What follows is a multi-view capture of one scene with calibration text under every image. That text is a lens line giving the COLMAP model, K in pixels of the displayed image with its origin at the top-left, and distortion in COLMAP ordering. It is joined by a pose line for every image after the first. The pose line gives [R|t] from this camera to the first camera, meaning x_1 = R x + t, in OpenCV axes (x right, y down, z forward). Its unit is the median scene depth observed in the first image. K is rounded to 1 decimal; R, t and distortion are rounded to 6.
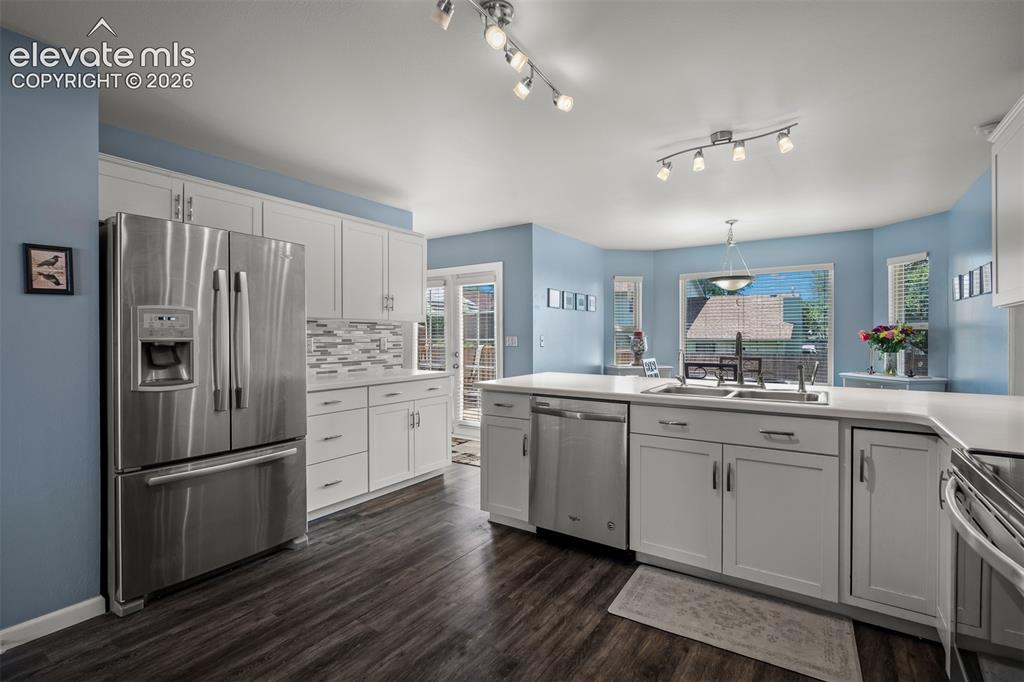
lens RADIAL K [[486.0, 0, 506.7], [0, 486.0, 338.0], [0, 0, 1]] dist [0.002811, 0.000269]
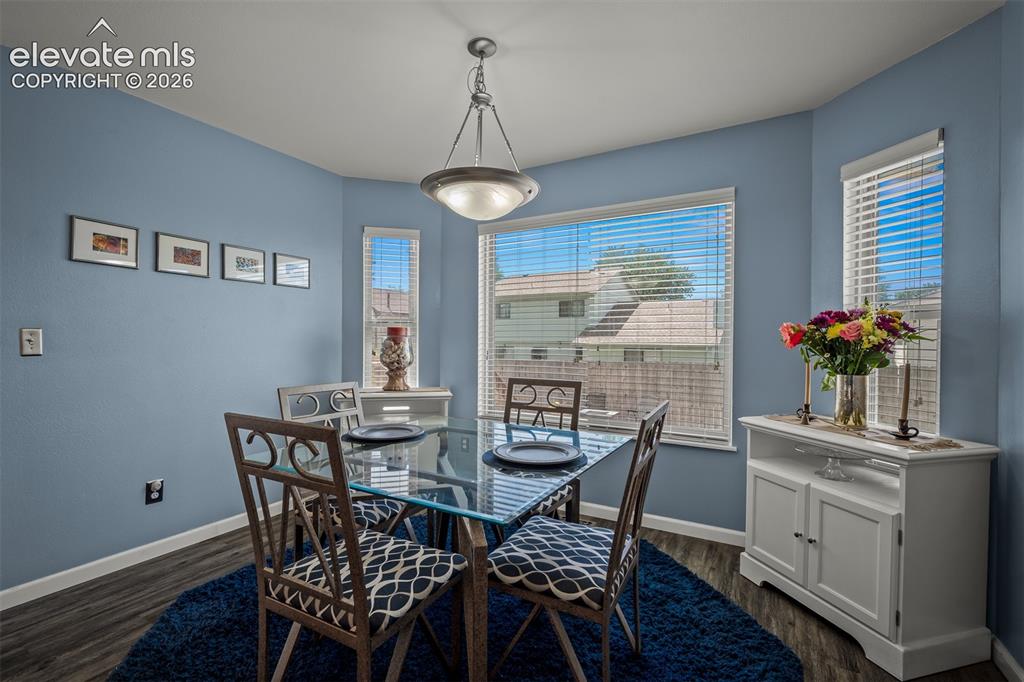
lens RADIAL K [[452.3, 0, 508.8], [0, 452.3, 351.5], [0, 0, 1]] dist [-0.002556, -0.000262]
pose [[0.996592, 0.004261, 0.082380, 0.791135], [-0.005722, 0.999831, 0.017499, 0.008382], [-0.082292, -0.017911, 0.996447, 1.088278]]
